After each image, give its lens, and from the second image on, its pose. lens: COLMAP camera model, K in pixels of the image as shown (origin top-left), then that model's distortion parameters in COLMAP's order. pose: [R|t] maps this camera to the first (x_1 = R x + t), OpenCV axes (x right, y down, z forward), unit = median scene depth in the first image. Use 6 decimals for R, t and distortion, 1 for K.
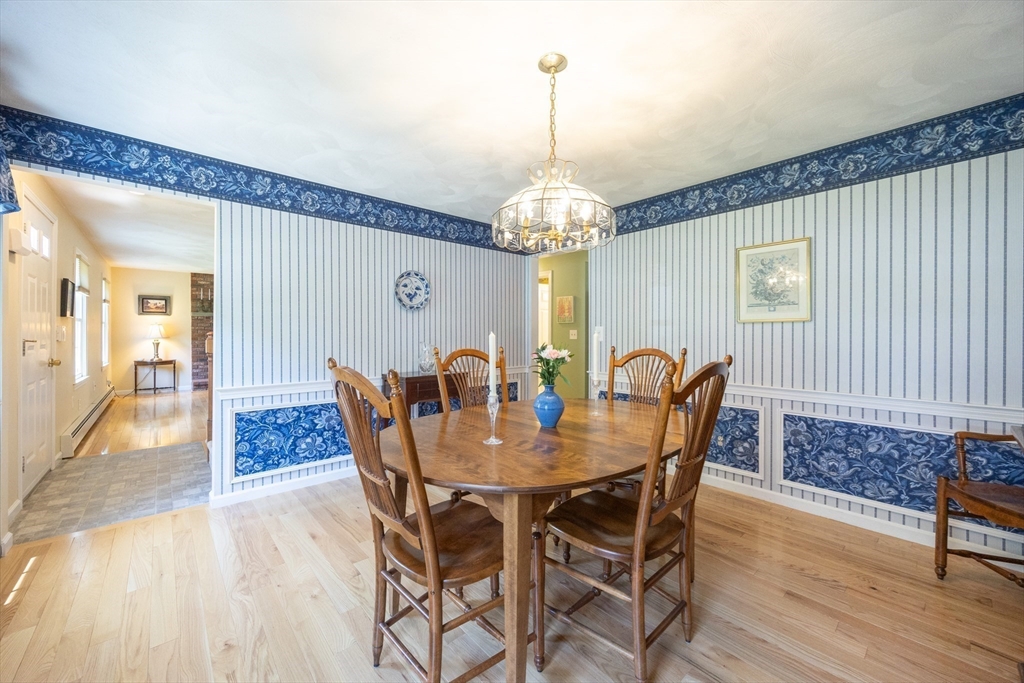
lens RADIAL K [[405.0, 0, 508.8], [0, 405.0, 335.9], [0, 0, 1]] dist [0.004513, -0.000338]
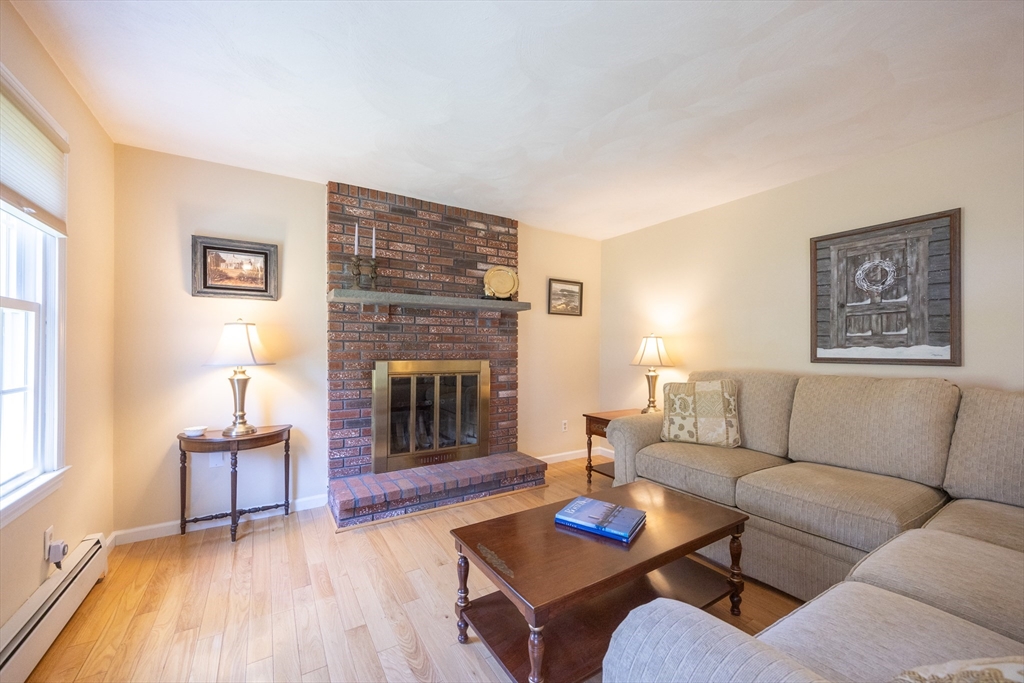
lens RADIAL K [[405.0, 0, 511.8], [0, 405.0, 345.0], [0, 0, 1]] dist [0.004513, -0.000338]
pose [[0.989666, -0.003145, -0.143357, -0.593150], [0.001276, 0.999913, -0.013129, -0.006534], [0.143386, 0.012811, 0.989584, 0.695163]]
